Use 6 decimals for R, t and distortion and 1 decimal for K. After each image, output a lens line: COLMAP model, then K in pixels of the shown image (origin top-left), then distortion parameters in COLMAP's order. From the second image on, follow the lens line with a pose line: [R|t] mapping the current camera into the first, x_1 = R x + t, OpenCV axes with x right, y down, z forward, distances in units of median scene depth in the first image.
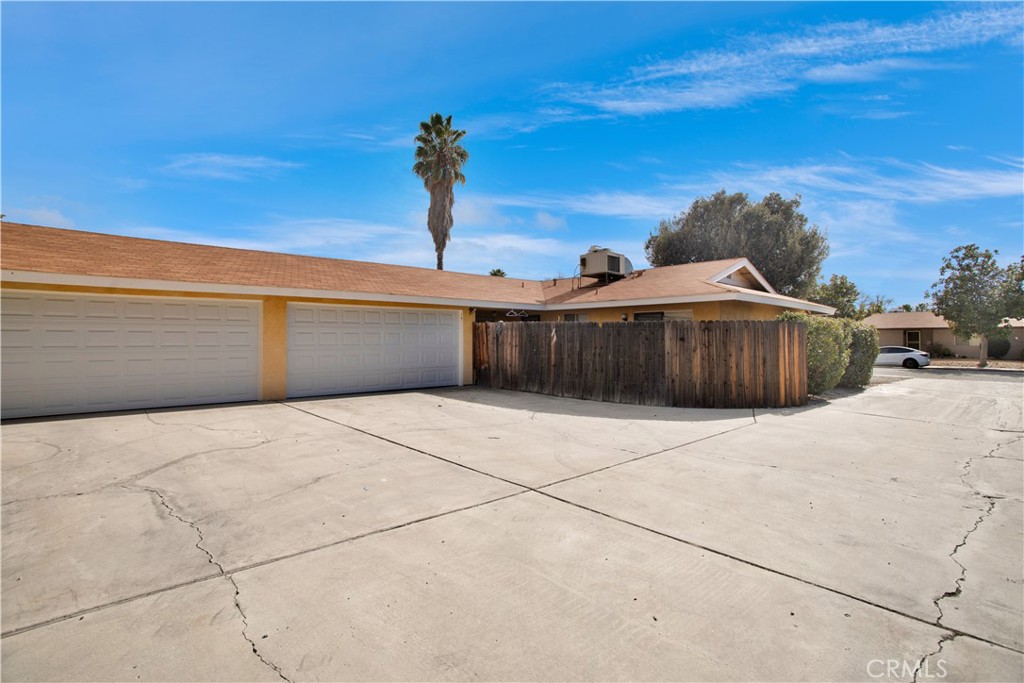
lens RADIAL K [[510.2, 0, 512.0], [0, 510.2, 341.5], [0, 0, 1]] dist [-0.089448, 0.042740]
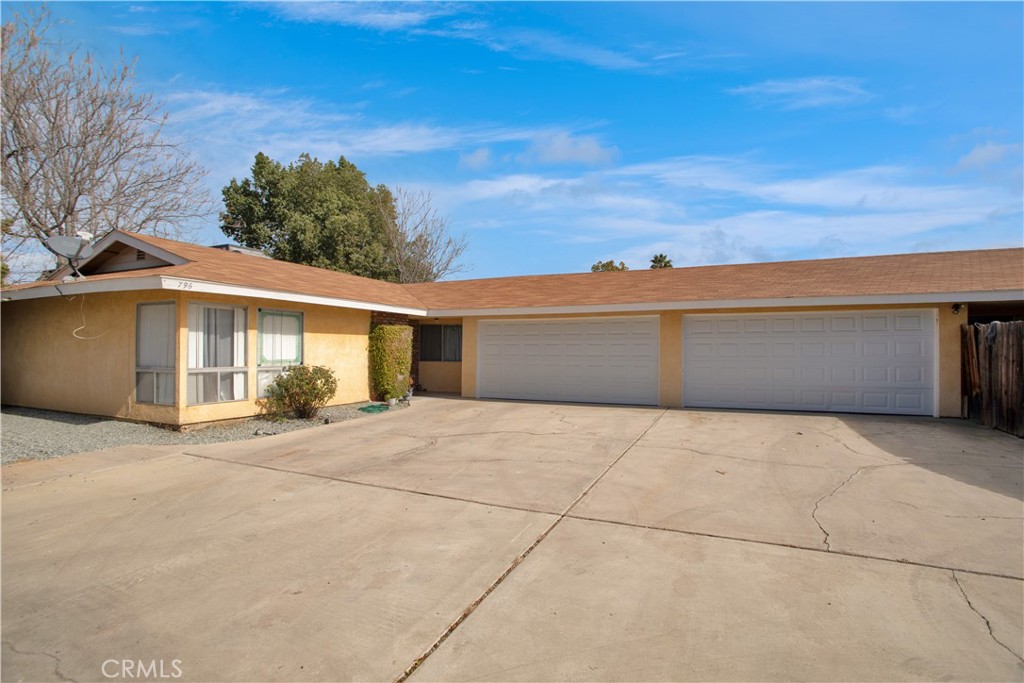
lens RADIAL K [[510.2, 0, 512.0], [0, 510.2, 341.5], [0, 0, 1]] dist [-0.089448, 0.042740]
pose [[0.360318, -0.012907, -0.932740, 0.885073], [-0.004697, 0.999866, -0.015650, -0.009209], [0.932818, 0.010020, 0.360209, 0.592141]]
